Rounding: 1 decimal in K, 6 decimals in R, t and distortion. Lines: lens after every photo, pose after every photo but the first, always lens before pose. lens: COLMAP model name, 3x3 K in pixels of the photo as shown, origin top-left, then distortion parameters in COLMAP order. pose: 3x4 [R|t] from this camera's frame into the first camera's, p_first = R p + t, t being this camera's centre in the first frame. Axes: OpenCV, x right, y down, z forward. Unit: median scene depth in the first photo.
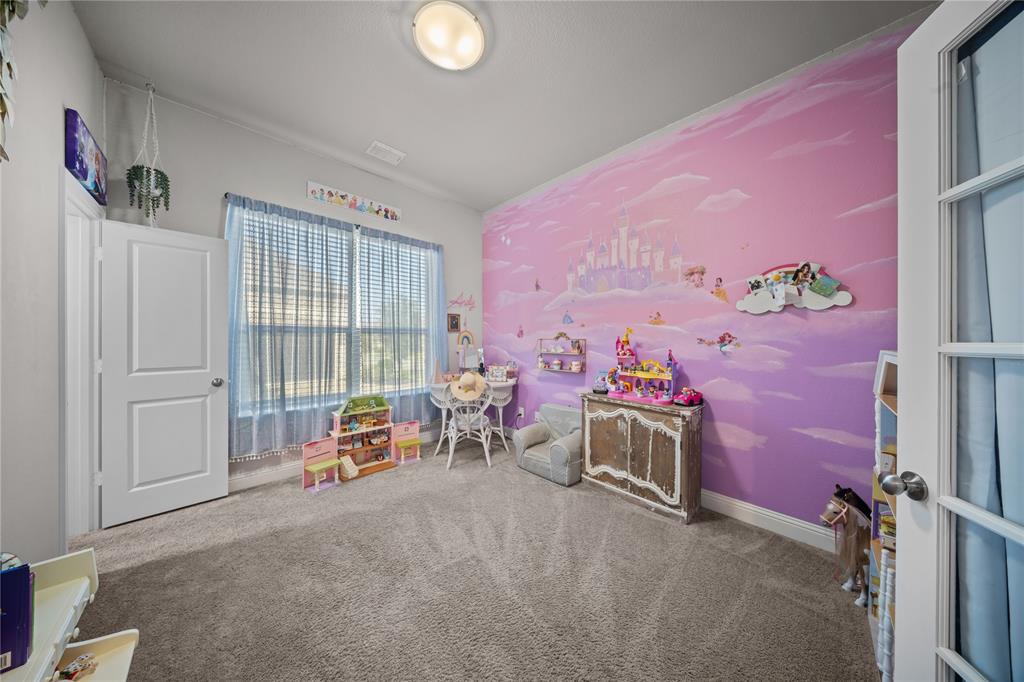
lens RADIAL K [[300.4, 0, 512.3], [0, 300.4, 337.9], [0, 0, 1]] dist [-0.001364, -0.001000]
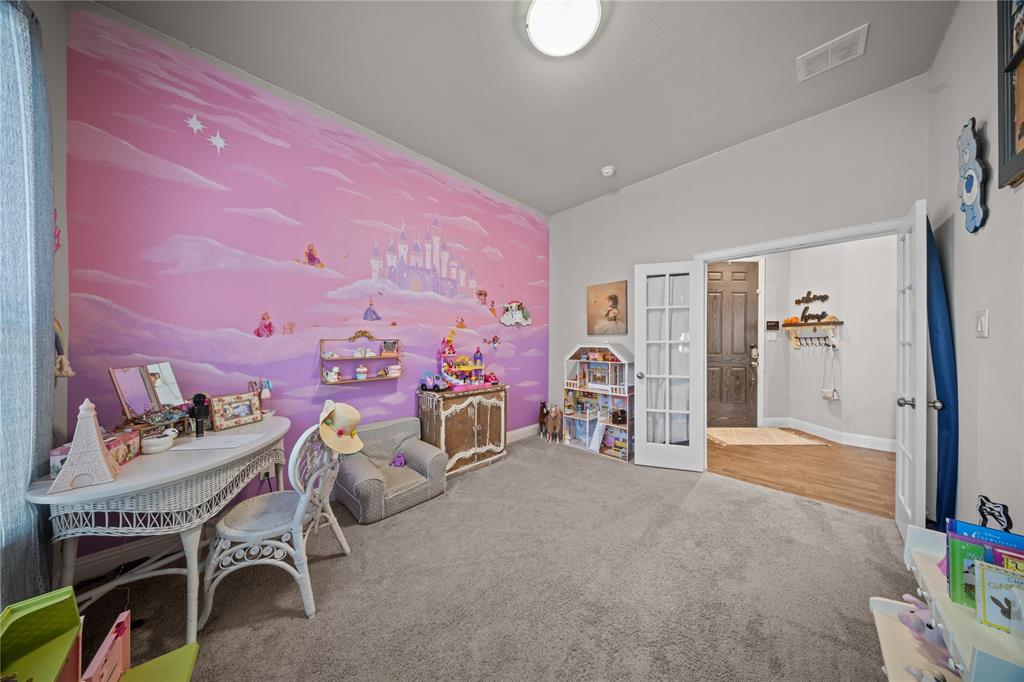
lens RADIAL K [[331.3, 0, 512.0], [0, 331.3, 338.9], [0, 0, 1]] dist [-0.002775, -0.000069]
pose [[-0.060609, -0.000065, 0.998162, -0.895013], [-0.005562, 0.999984, -0.000273, 0.000311], [-0.998146, -0.005568, -0.060608, 0.845612]]
